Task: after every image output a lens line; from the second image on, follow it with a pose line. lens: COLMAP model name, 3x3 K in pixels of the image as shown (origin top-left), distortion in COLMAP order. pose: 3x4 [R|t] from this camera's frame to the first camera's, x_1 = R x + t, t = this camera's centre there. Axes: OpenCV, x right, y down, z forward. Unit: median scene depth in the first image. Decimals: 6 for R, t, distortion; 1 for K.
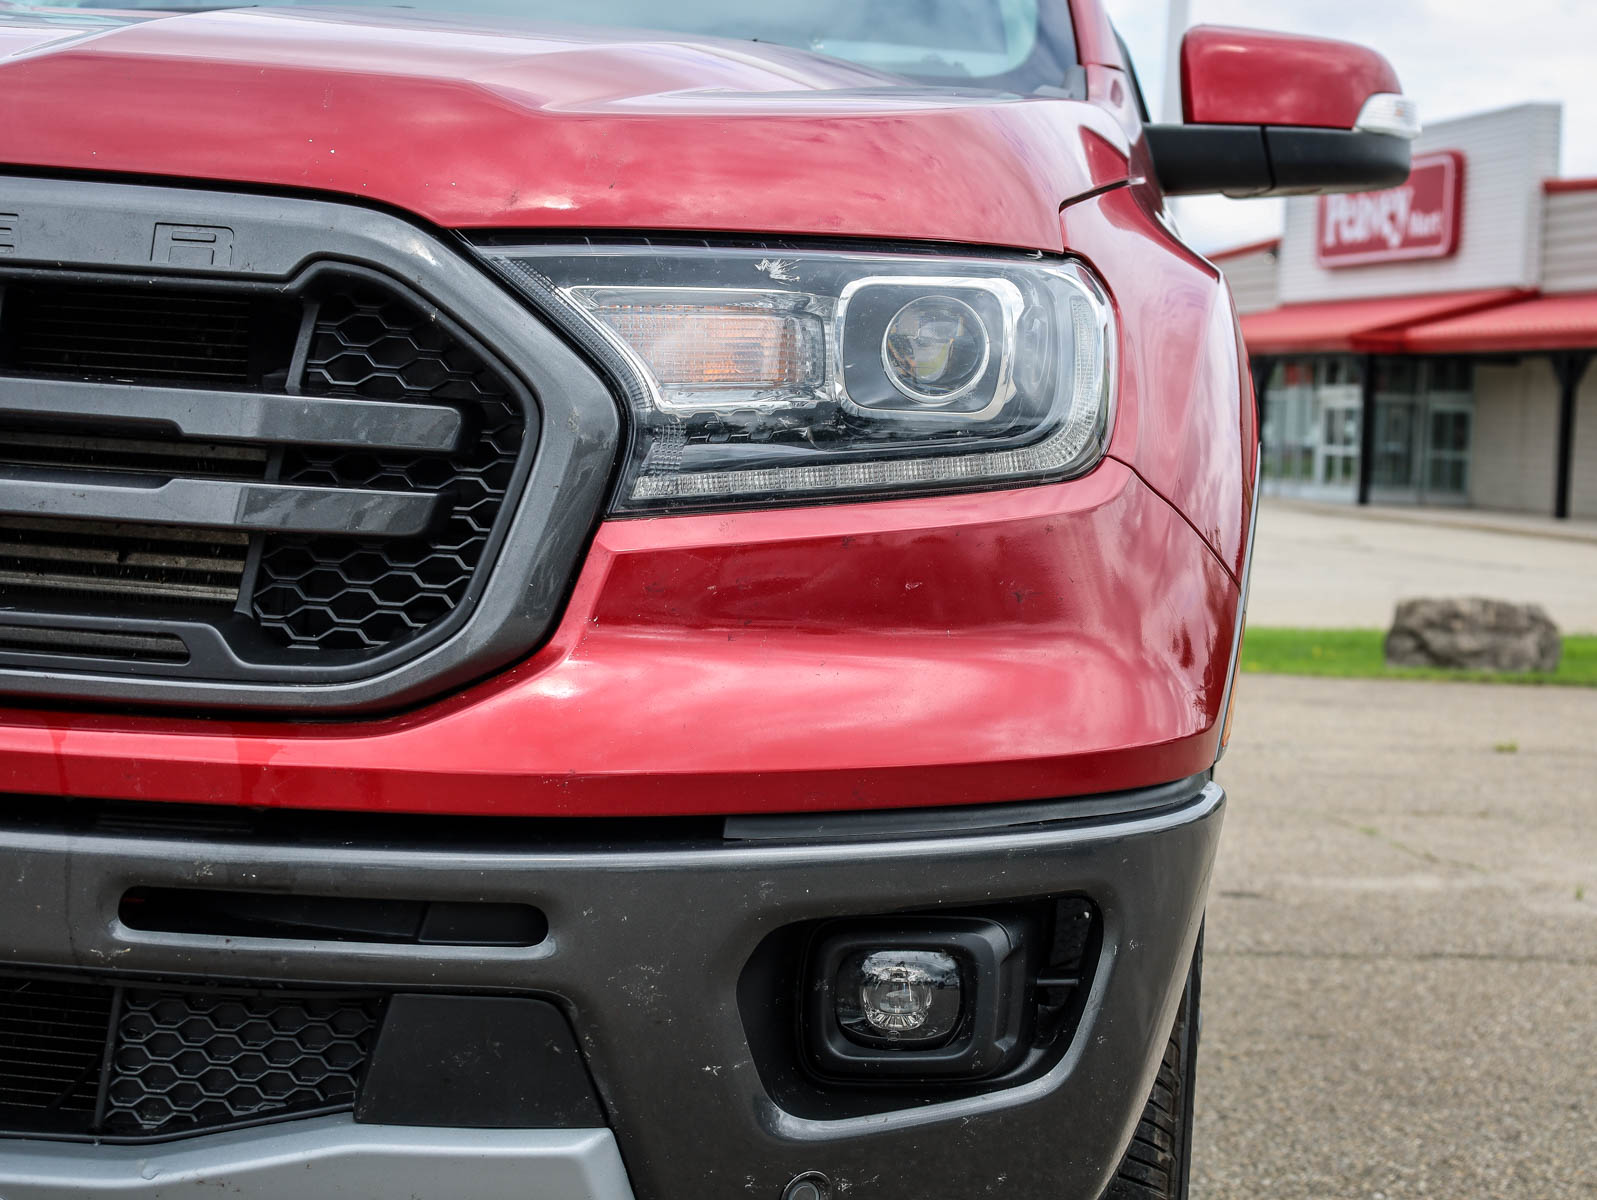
lens RADIAL K [[2910.2, 0, 799.2], [0, 2910.2, 602.6], [0, 0, 1]] dist [-0.030264, 0.000000]
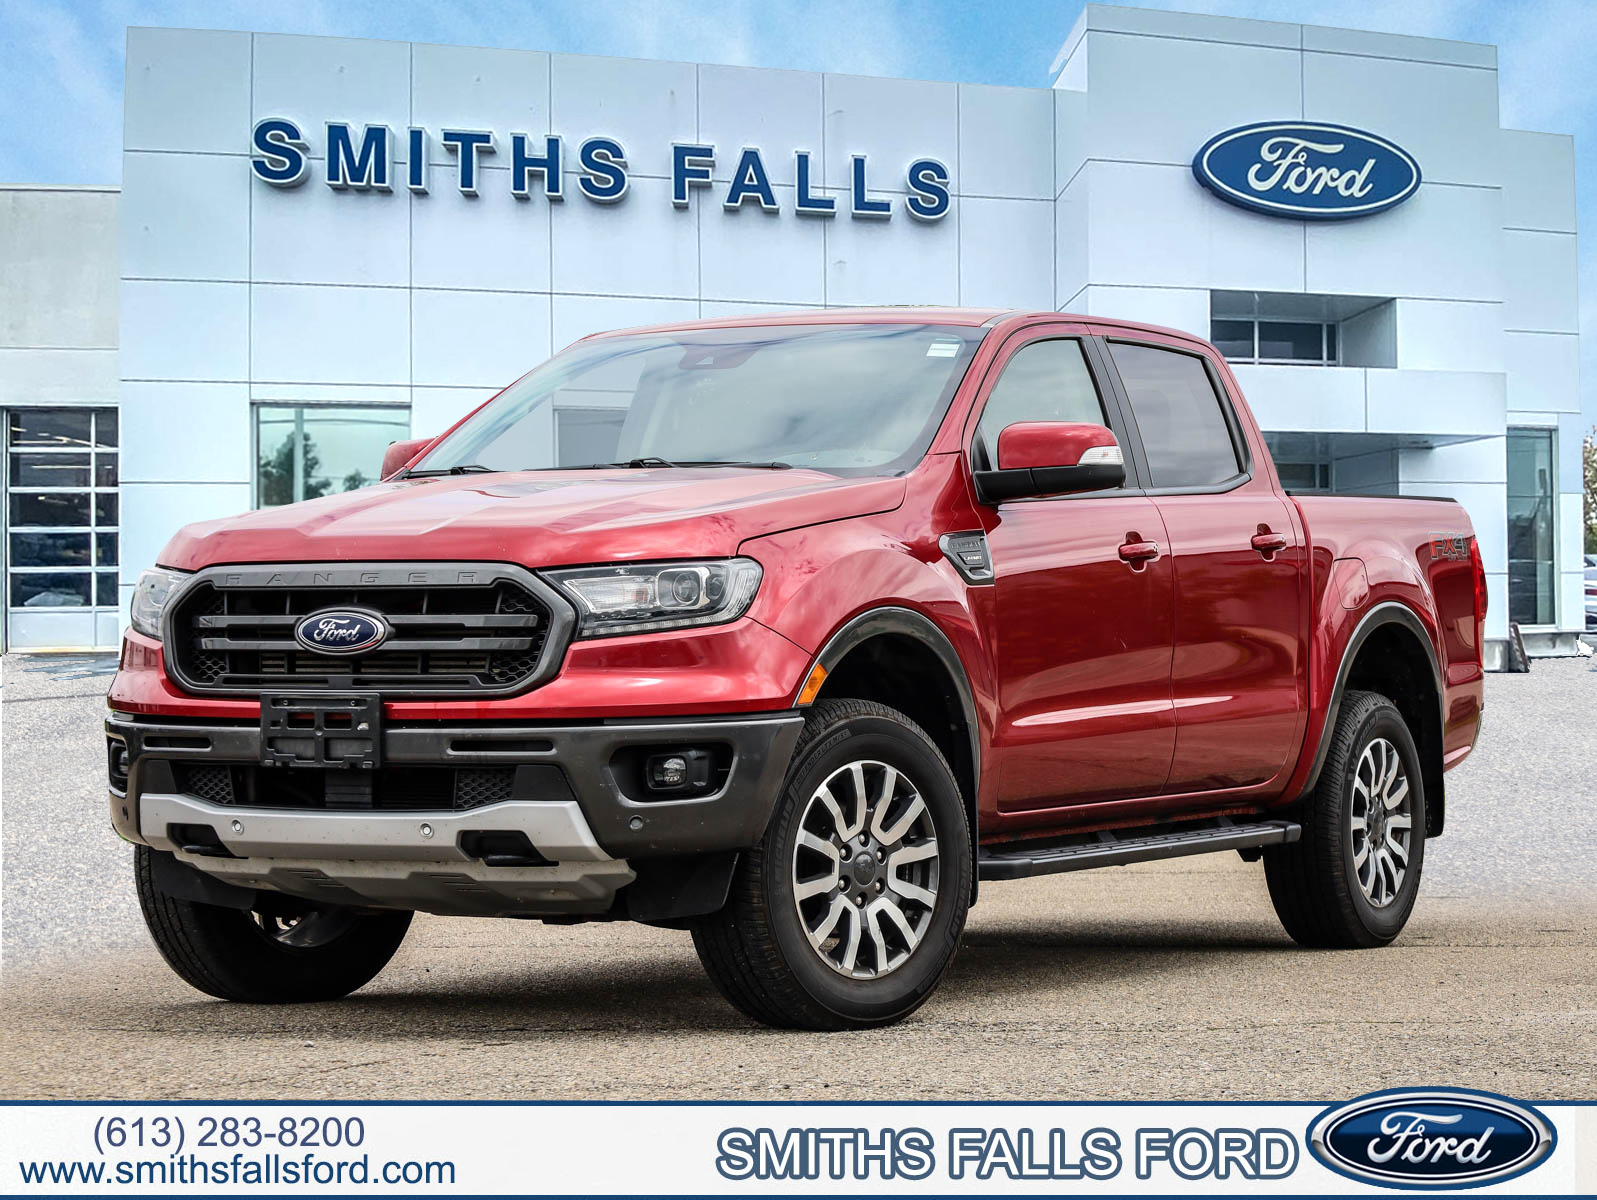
lens RADIAL K [[4044.3, 0, 798.9], [0, 4044.3, 599.3], [0, 0, 1]] dist [-0.014151, 0.000000]
pose [[0.935912, -0.070348, -0.345137, 2.014679], [0.043928, 0.995515, -0.083793, 0.367690], [0.349484, 0.063261, 0.934804, -3.789532]]
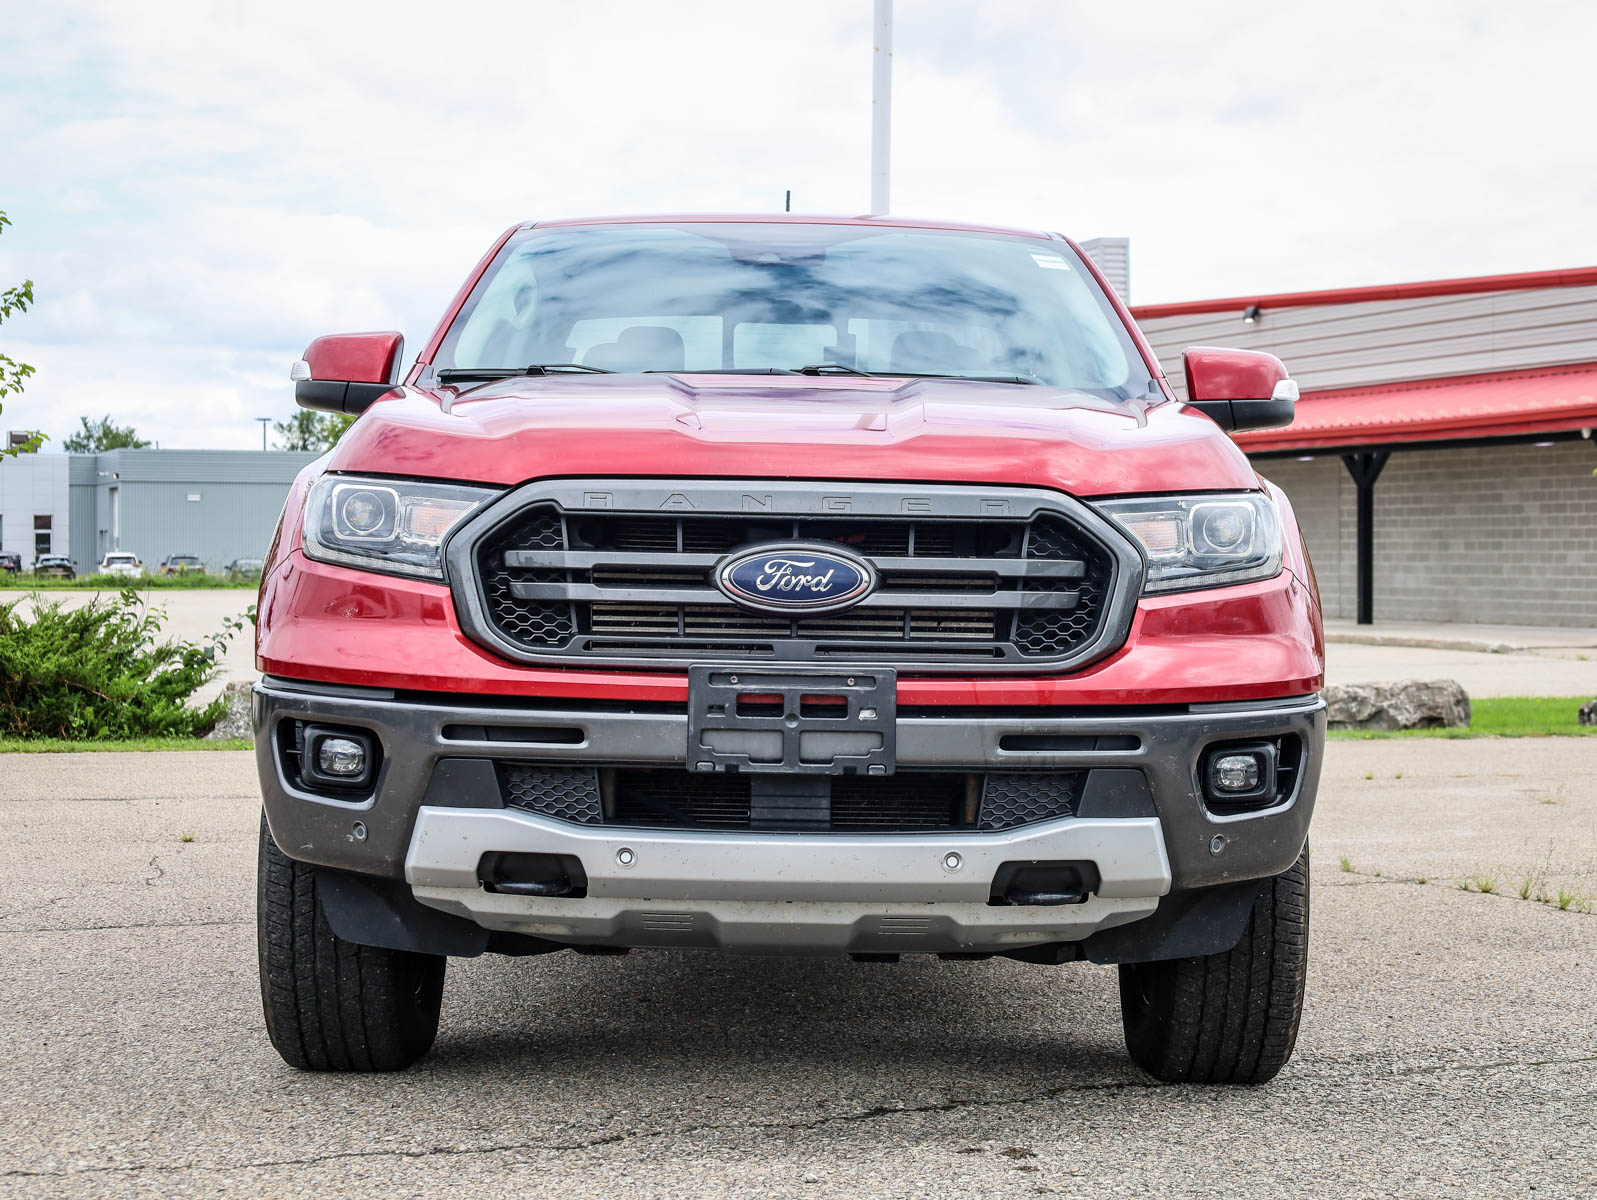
lens RADIAL K [[2840.1, 0, 797.4], [0, 2840.1, 598.3], [0, 0, 1]] dist [-0.141873, 0.000000]
pose [[0.989959, -0.048918, 0.132620, -0.742452], [0.054947, 0.997598, -0.042182, 0.066196], [-0.130238, 0.049046, 0.990269, -1.615524]]
